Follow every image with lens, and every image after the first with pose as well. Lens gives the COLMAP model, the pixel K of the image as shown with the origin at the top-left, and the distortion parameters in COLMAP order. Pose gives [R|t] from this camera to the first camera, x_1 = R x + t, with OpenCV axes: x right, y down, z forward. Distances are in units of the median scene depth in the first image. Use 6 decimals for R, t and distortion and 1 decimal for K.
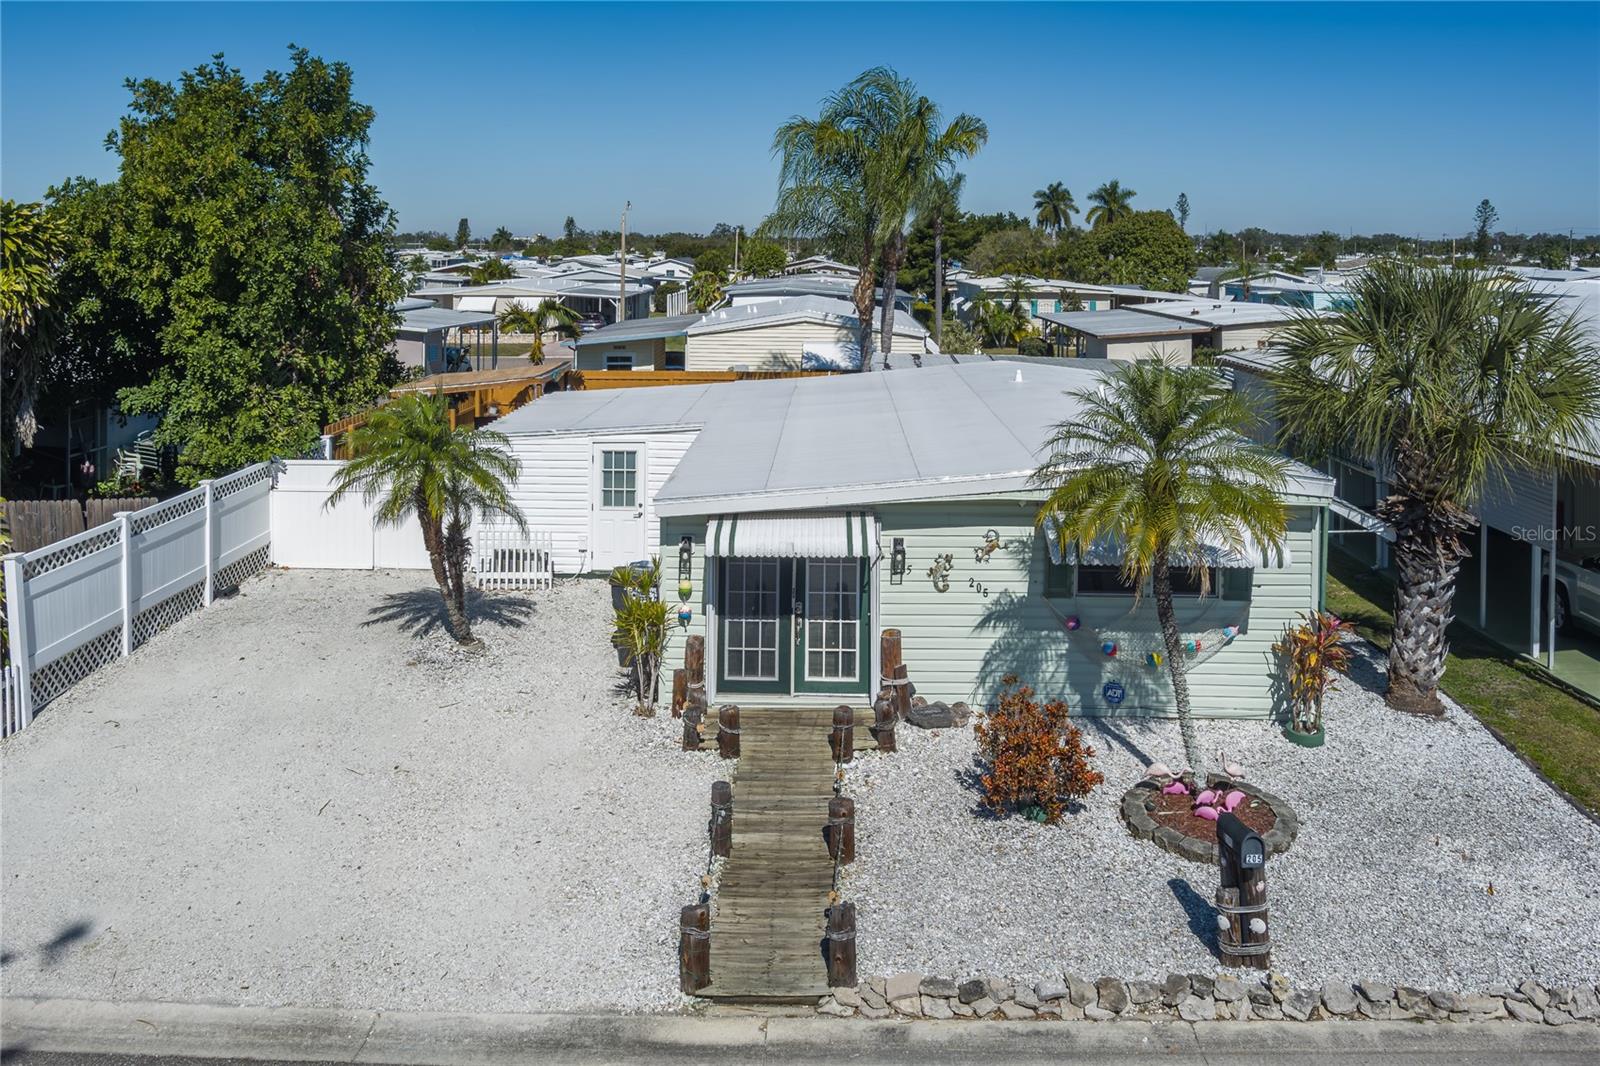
lens RADIAL K [[1356.8, 0, 804.3], [0, 1356.8, 257.5], [0, 0, 1]] dist [-0.028942, -0.008282]
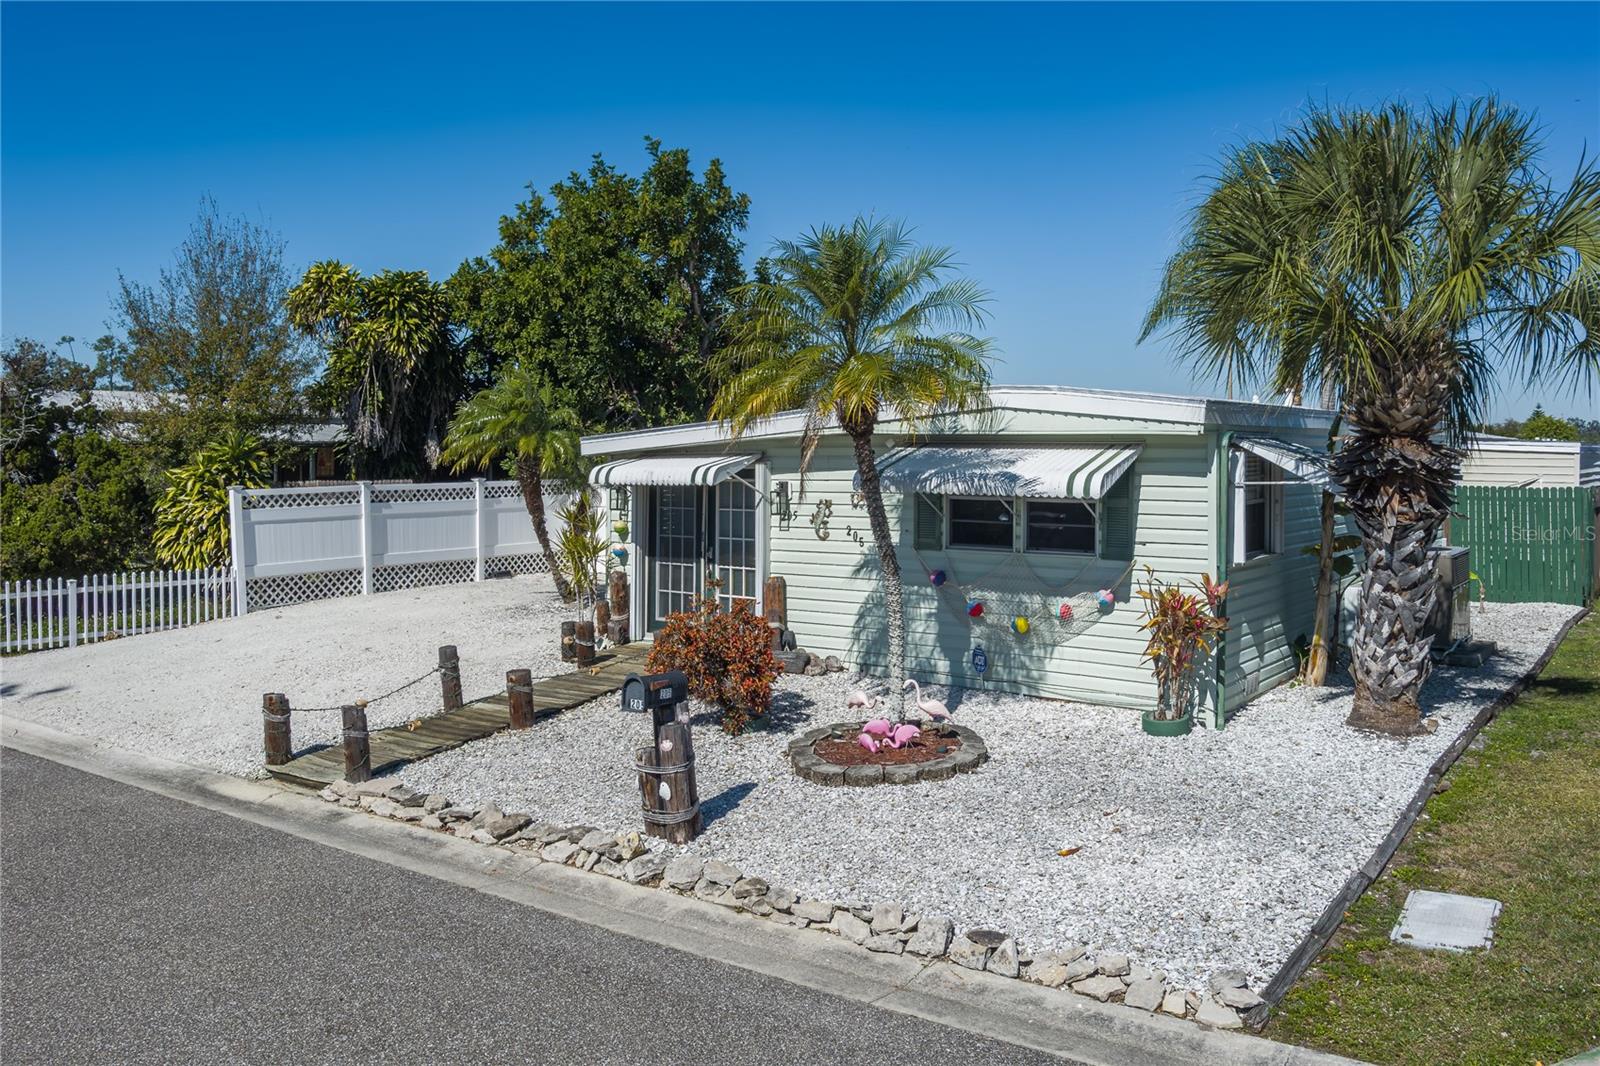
lens RADIAL K [[1328.8, 0, 800.0], [0, 1328.8, 533.0], [0, 0, 1]] dist [-0.060234, 0.000114]
pose [[0.816709, 0.027423, -0.576397, 0.625533], [0.004736, 0.998518, 0.054217, 0.193813], [0.577030, -0.047009, 0.815369, 0.240657]]
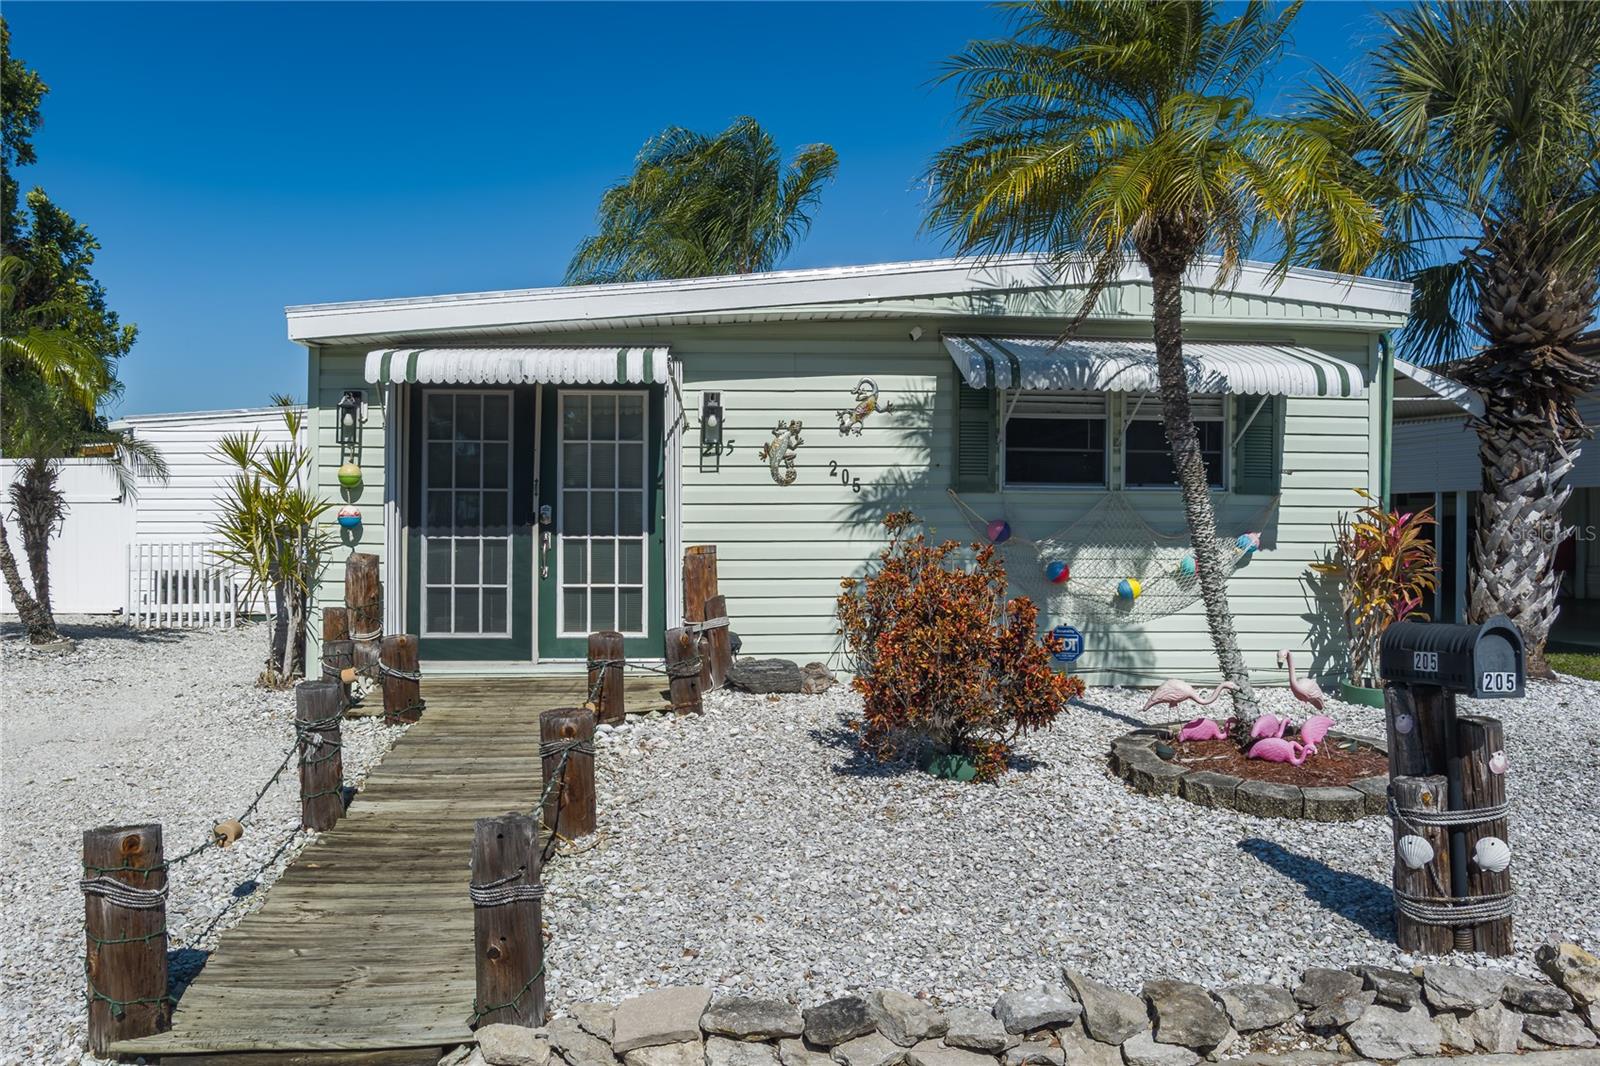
lens RADIAL K [[1328.8, 0, 800.0], [0, 1328.8, 533.0], [0, 0, 1]] dist [-0.060234, 0.000114]
pose [[0.995419, -0.005014, 0.095477, 0.052311], [0.004755, 0.999984, 0.002937, 0.269274], [-0.095490, -0.002470, 0.995427, 0.414004]]
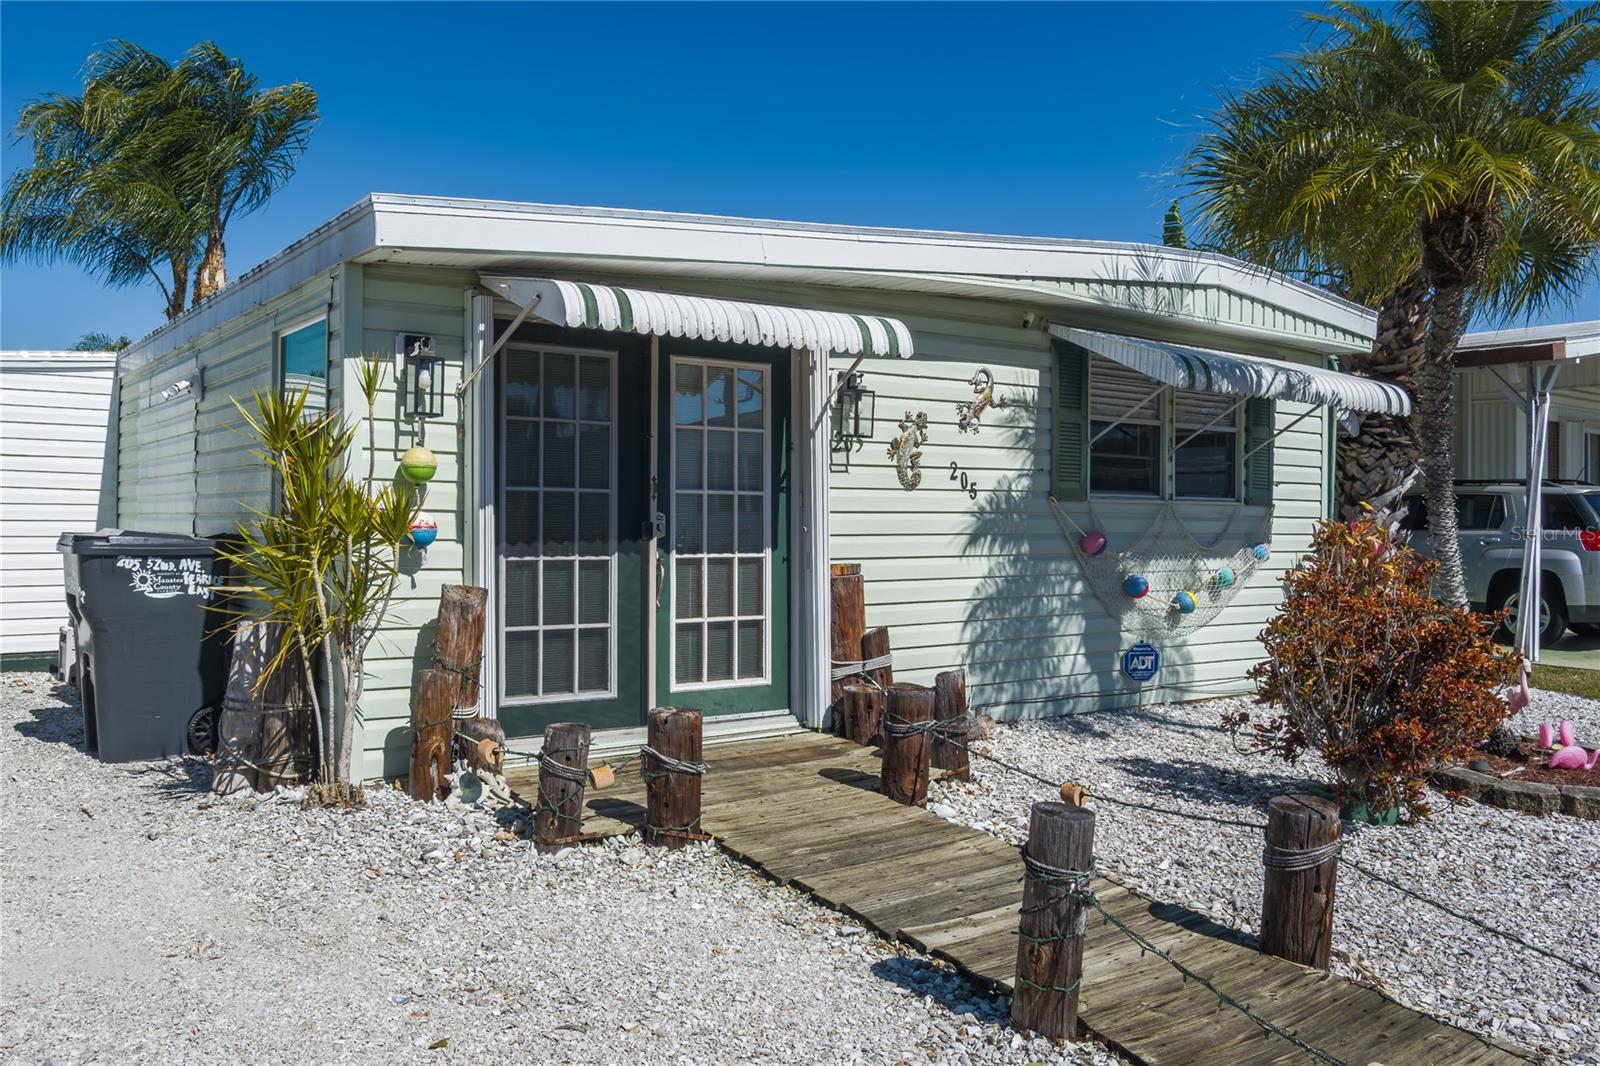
lens RADIAL K [[1328.8, 0, 800.0], [0, 1328.8, 533.0], [0, 0, 1]] dist [-0.060234, 0.000114]
pose [[0.787798, -0.007610, 0.615886, -0.234690], [0.005728, 0.999971, 0.005029, 0.262912], [-0.615907, -0.000434, 0.787819, 0.644003]]
